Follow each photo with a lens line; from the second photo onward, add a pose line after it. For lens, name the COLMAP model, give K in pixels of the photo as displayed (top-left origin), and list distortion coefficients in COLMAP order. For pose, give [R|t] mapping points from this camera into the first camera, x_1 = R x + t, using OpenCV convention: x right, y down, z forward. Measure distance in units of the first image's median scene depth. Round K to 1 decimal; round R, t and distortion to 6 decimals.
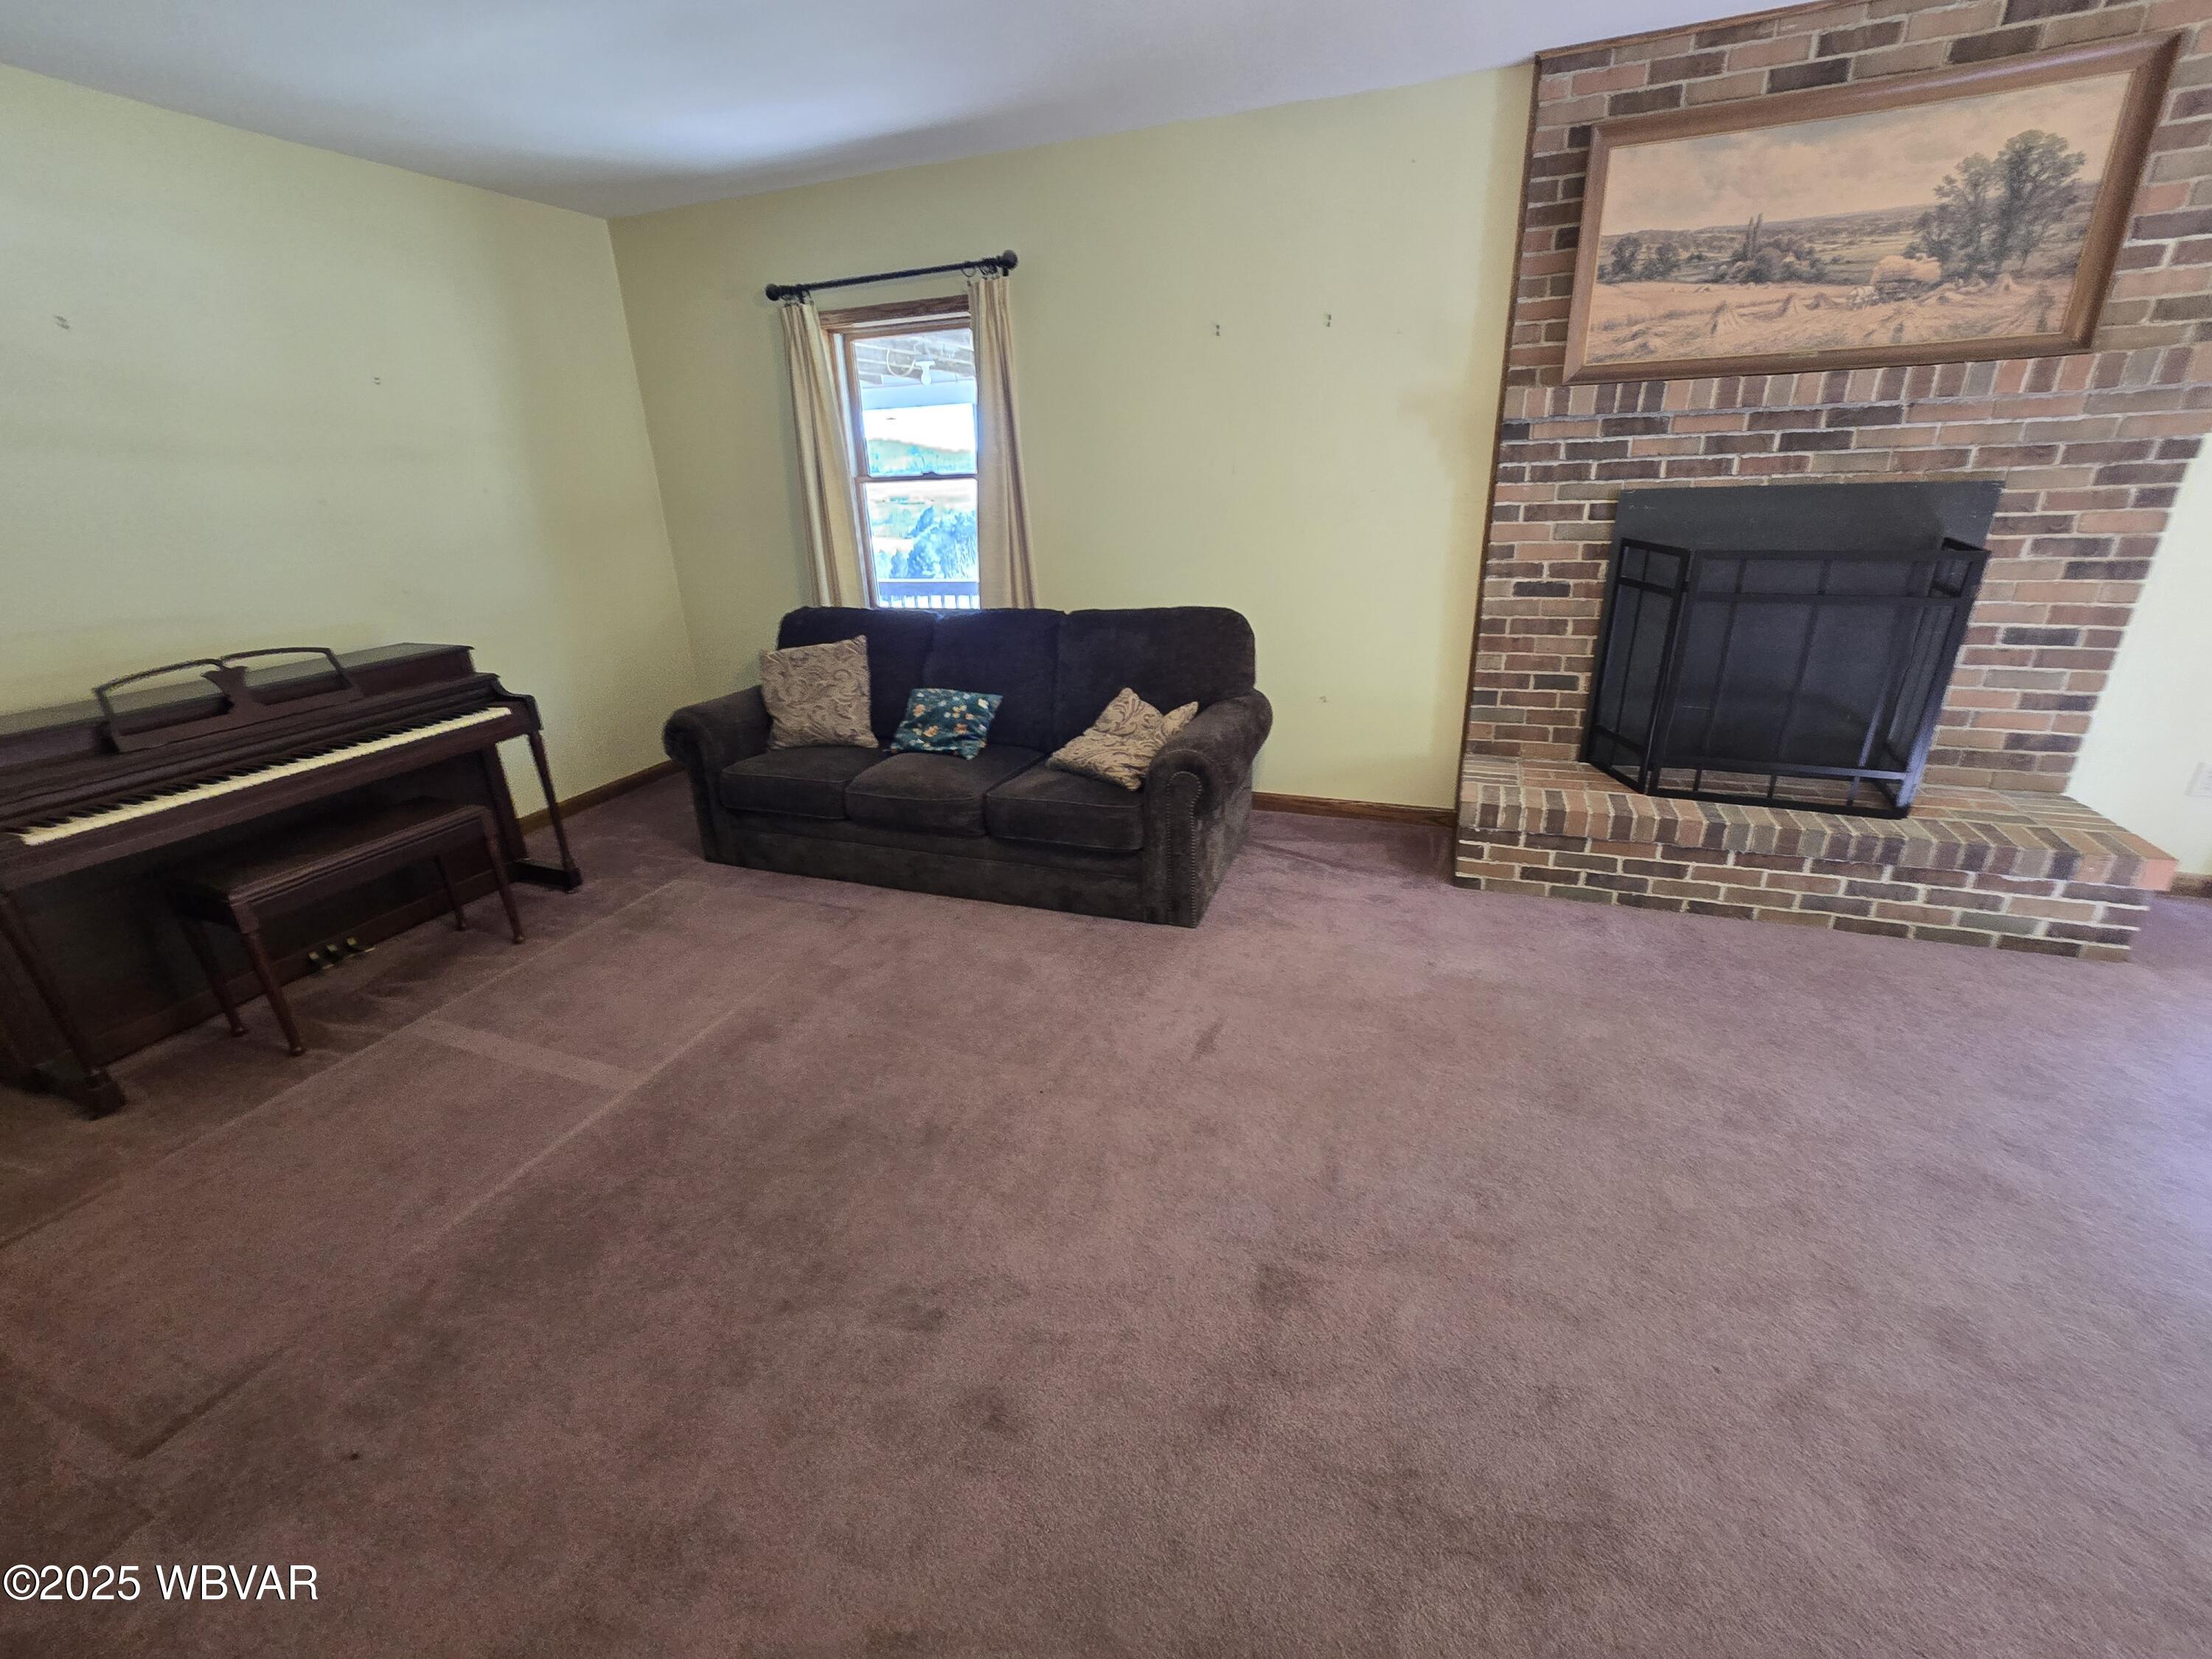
lens RADIAL K [[904.6, 0, 1106.4], [0, 904.6, 816.1], [0, 0, 1]] dist [-0.021796, 0.010130]
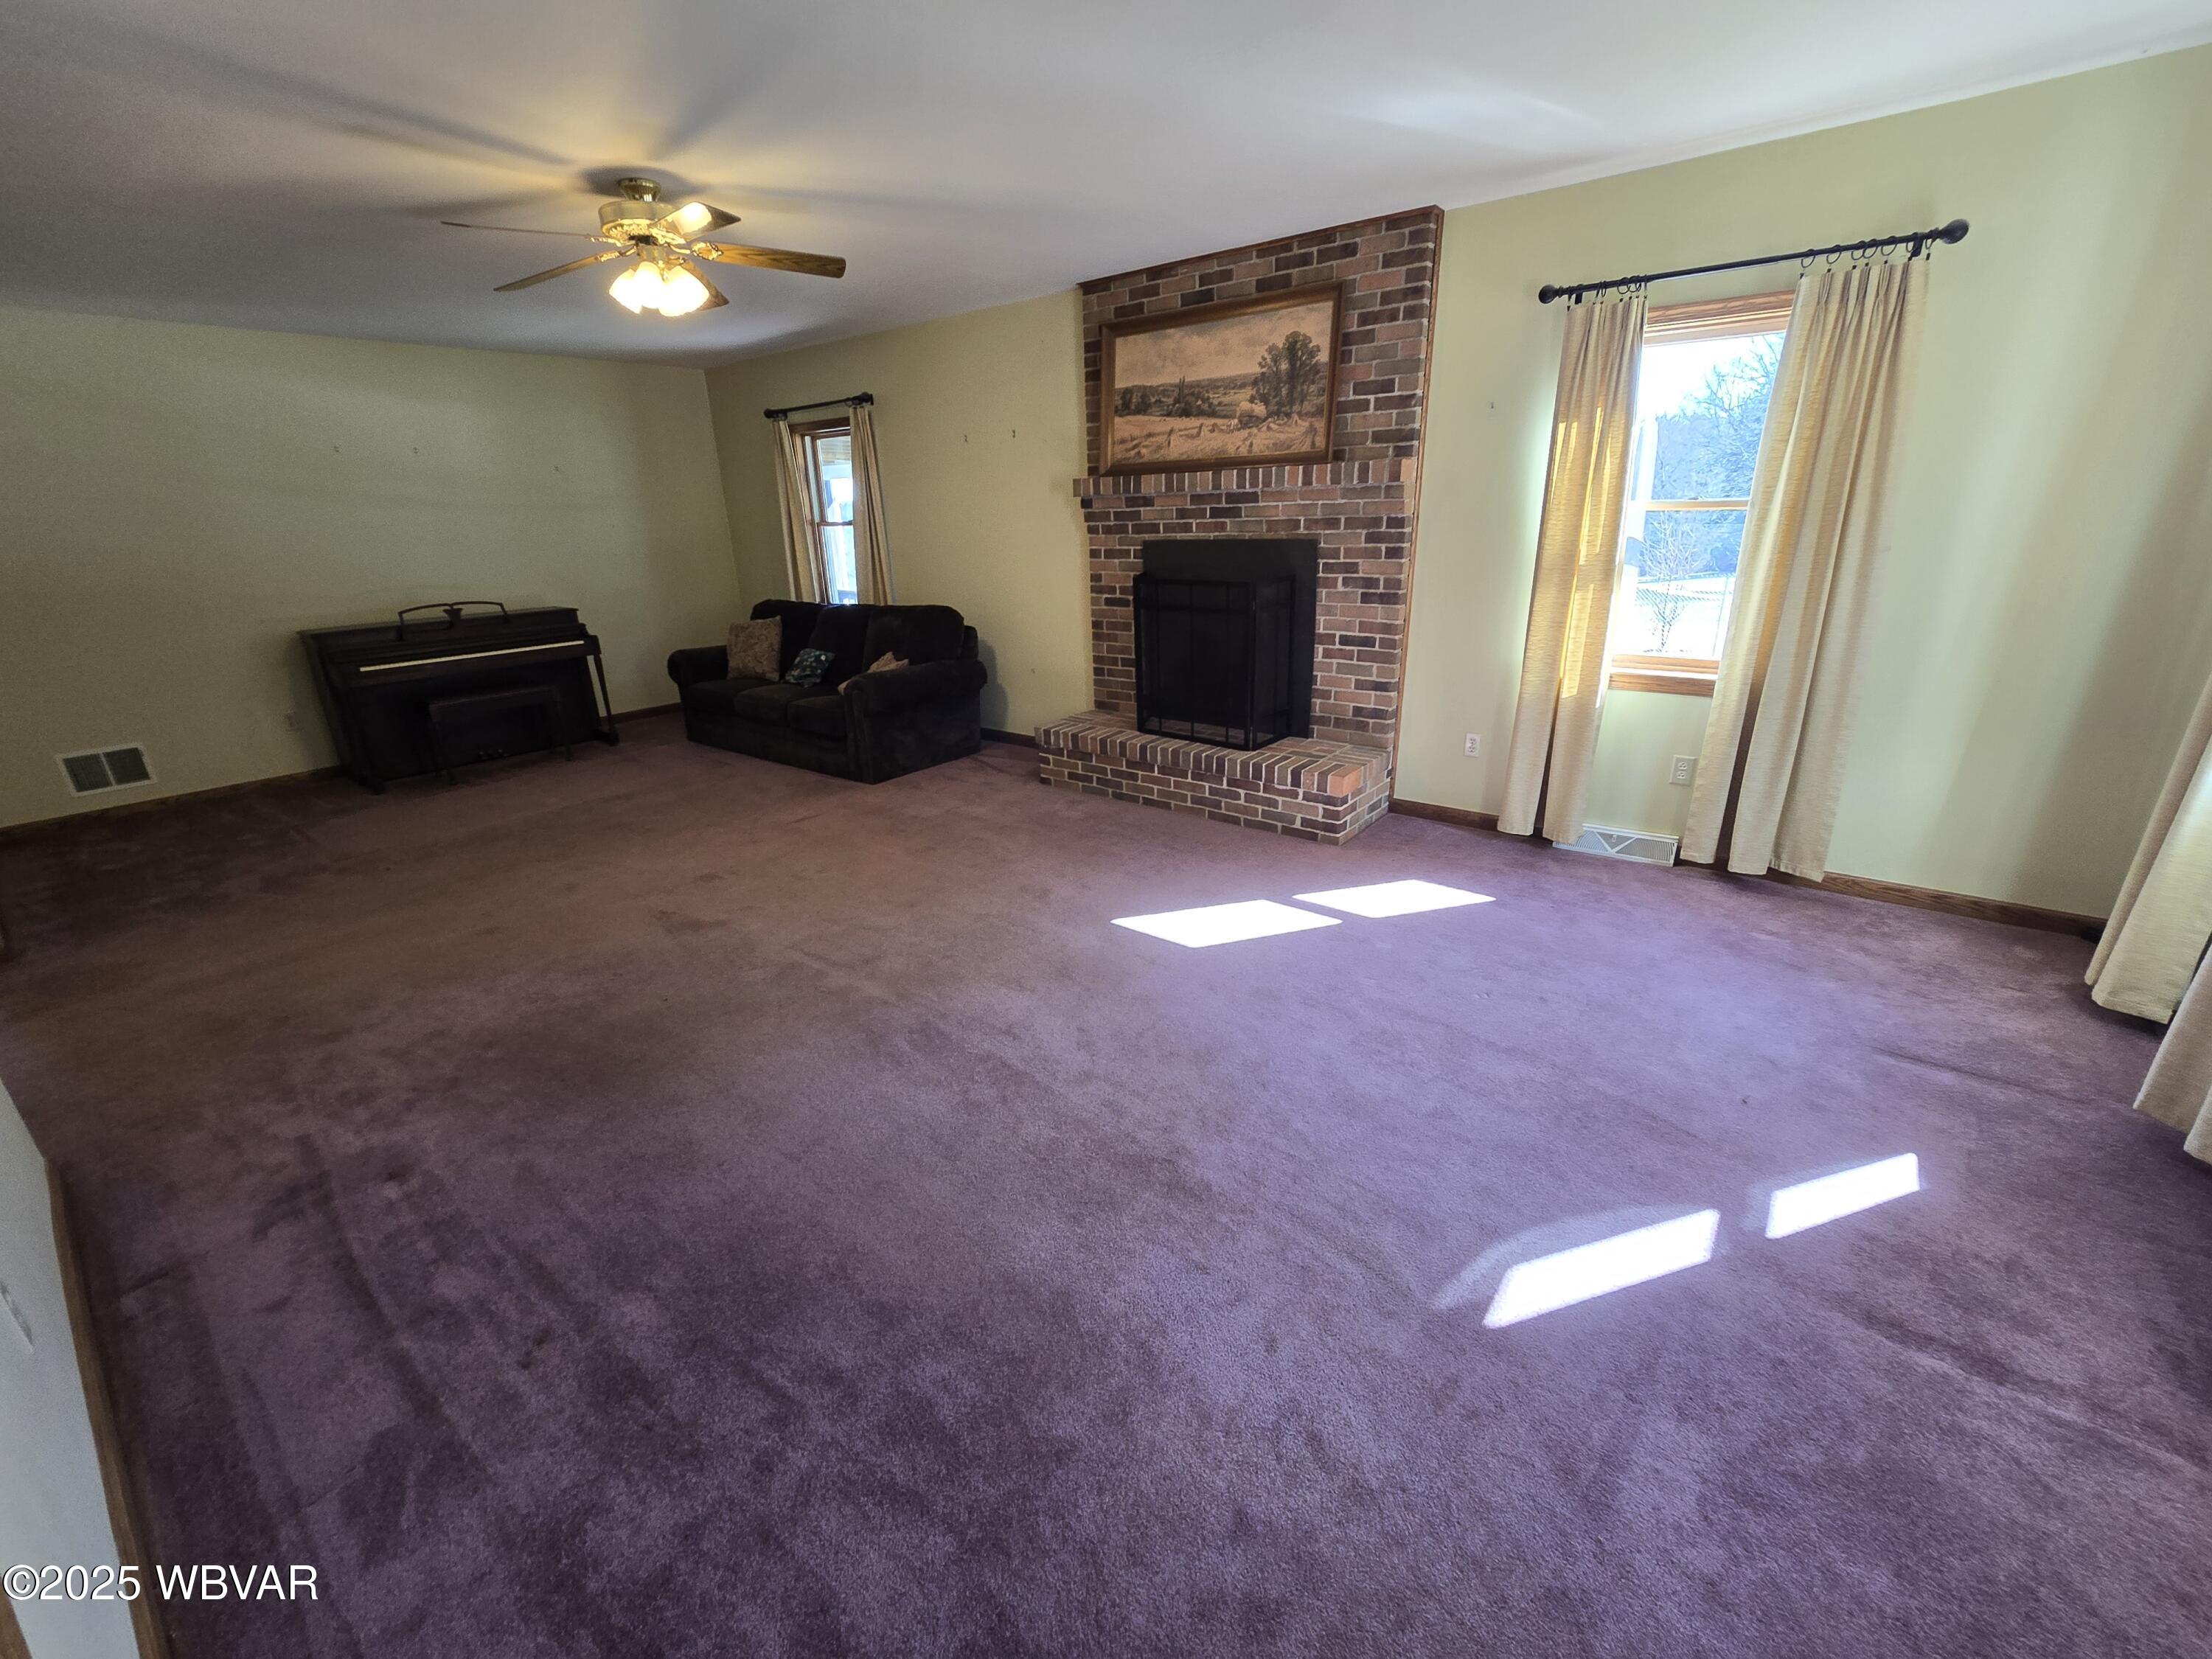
lens RADIAL K [[881.1, 0, 1106.0], [0, 881.1, 829.5], [0, 0, 1]] dist [0.000808, -0.000029]
pose [[0.954979, 0.111983, -0.274725, 1.088638], [-0.116060, 0.993241, 0.001426, 0.167384], [0.273028, 0.030523, 0.961522, -0.558077]]
